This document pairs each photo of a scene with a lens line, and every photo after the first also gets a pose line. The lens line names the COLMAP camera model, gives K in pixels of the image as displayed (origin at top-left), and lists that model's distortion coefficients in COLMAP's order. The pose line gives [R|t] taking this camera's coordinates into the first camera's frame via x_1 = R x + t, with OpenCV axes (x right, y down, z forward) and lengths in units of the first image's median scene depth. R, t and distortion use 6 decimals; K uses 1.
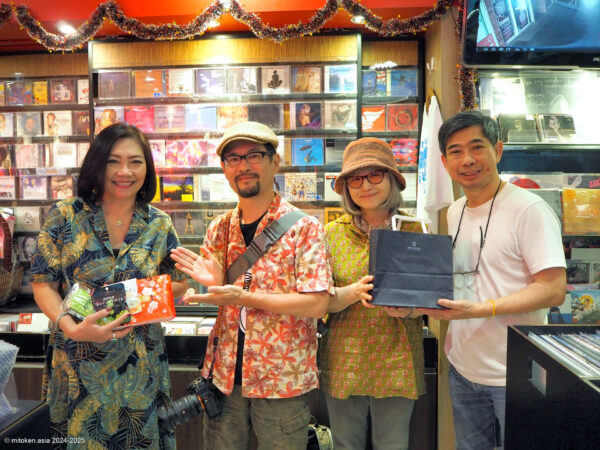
lens RADIAL K [[526.3, 0, 300.0], [0, 526.3, 225.0], [0, 0, 1]] dist [-0.054309, 0.030060]
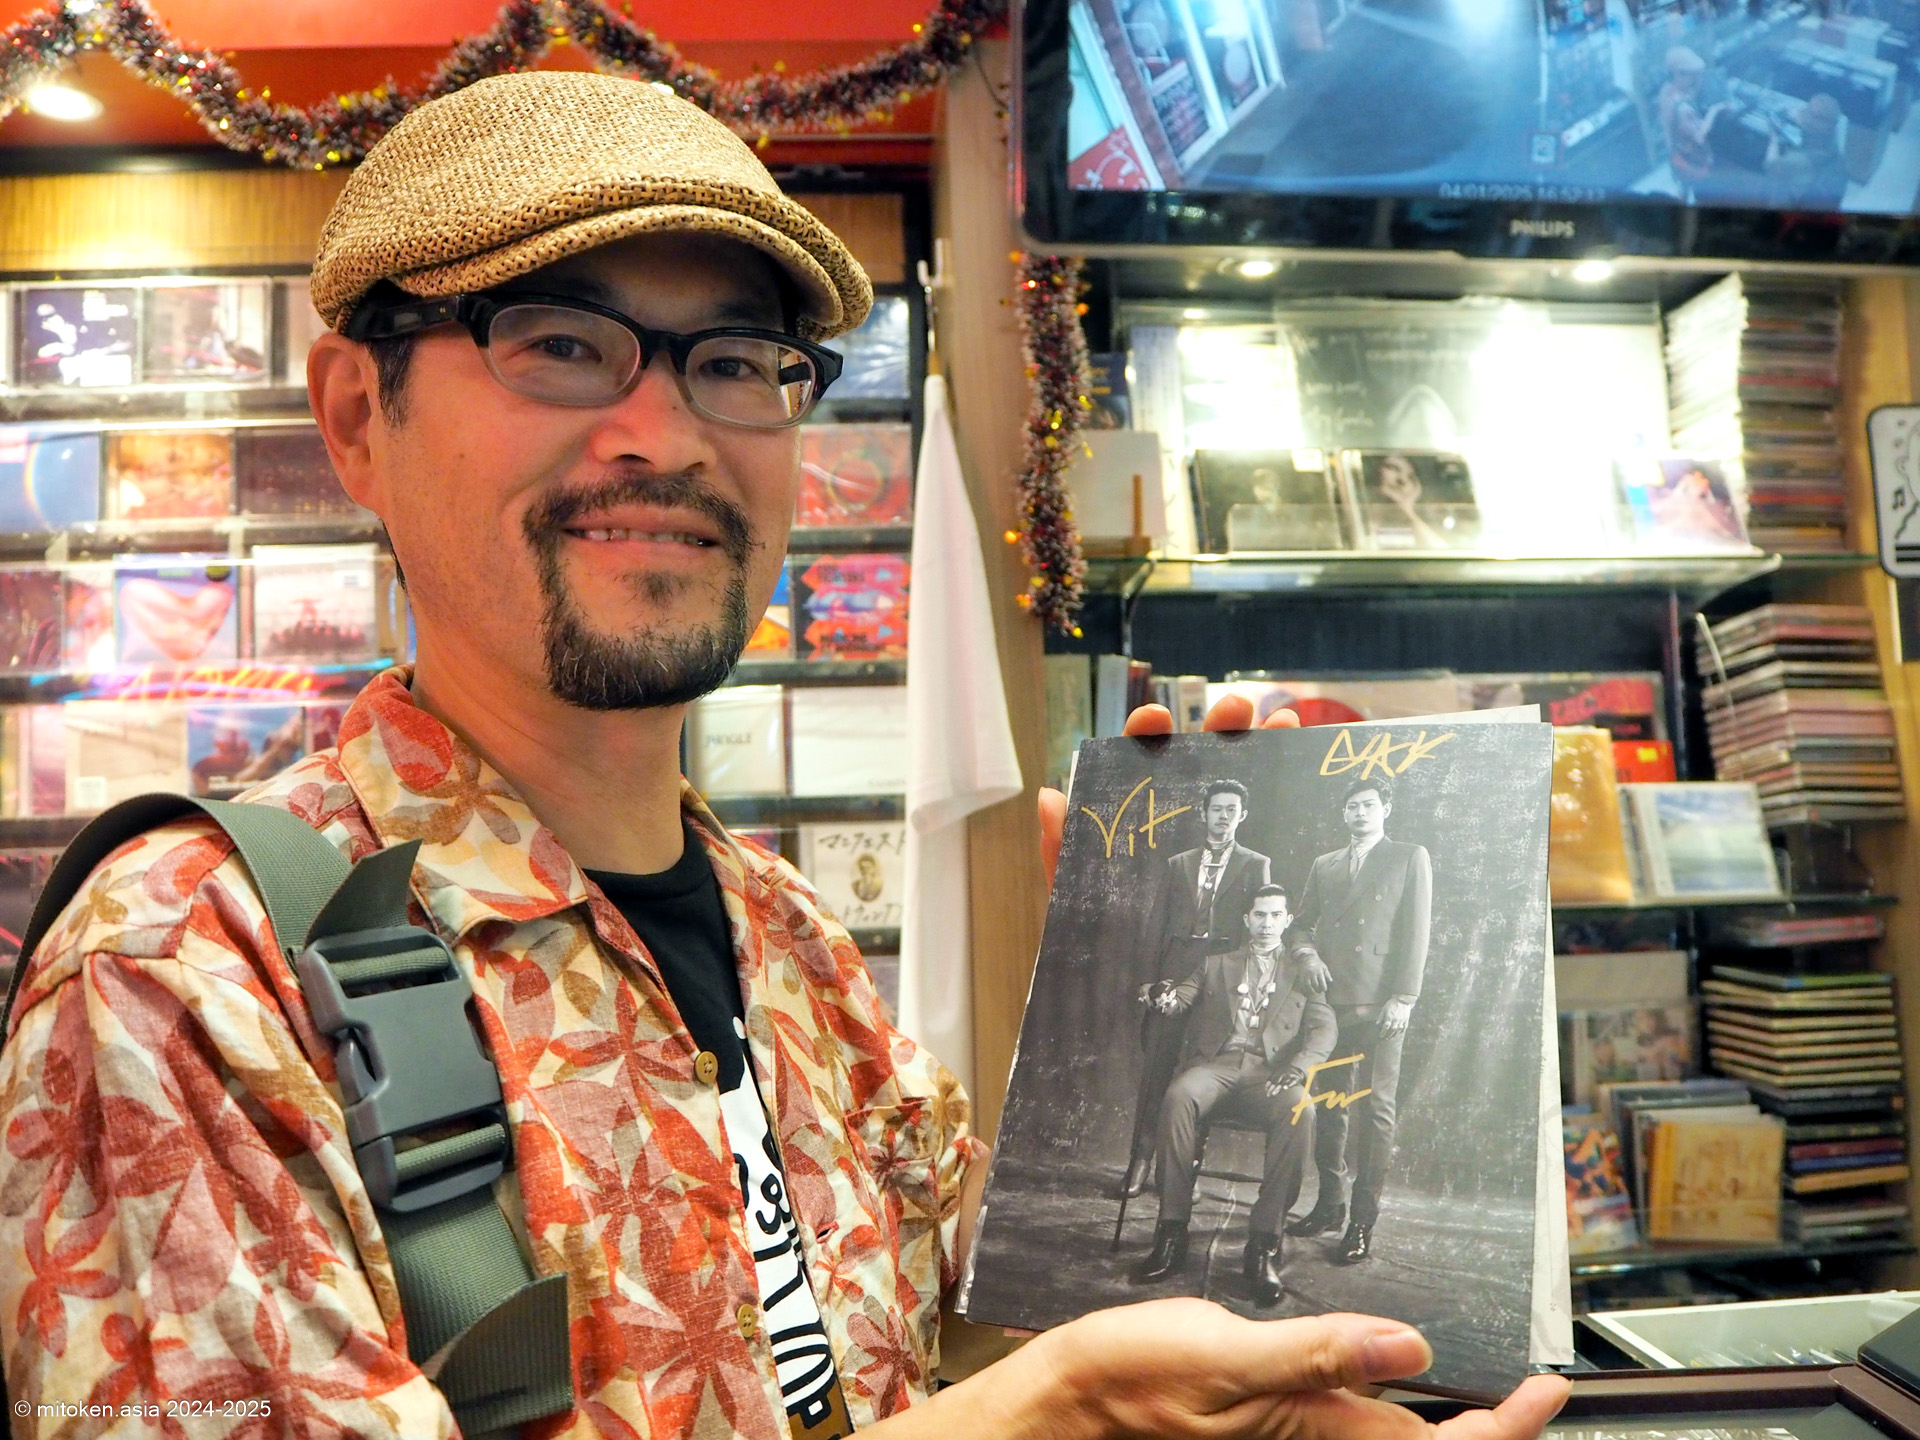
lens RADIAL K [[1684.0, 0, 960.0], [0, 1684.0, 720.0], [0, 0, 1]] dist [-0.054309, 0.030060]
pose [[0.991544, -0.018436, 0.128452, 0.152017], [0.032638, 0.993468, -0.109348, 0.010268], [-0.125597, 0.112615, 0.985669, 0.196443]]
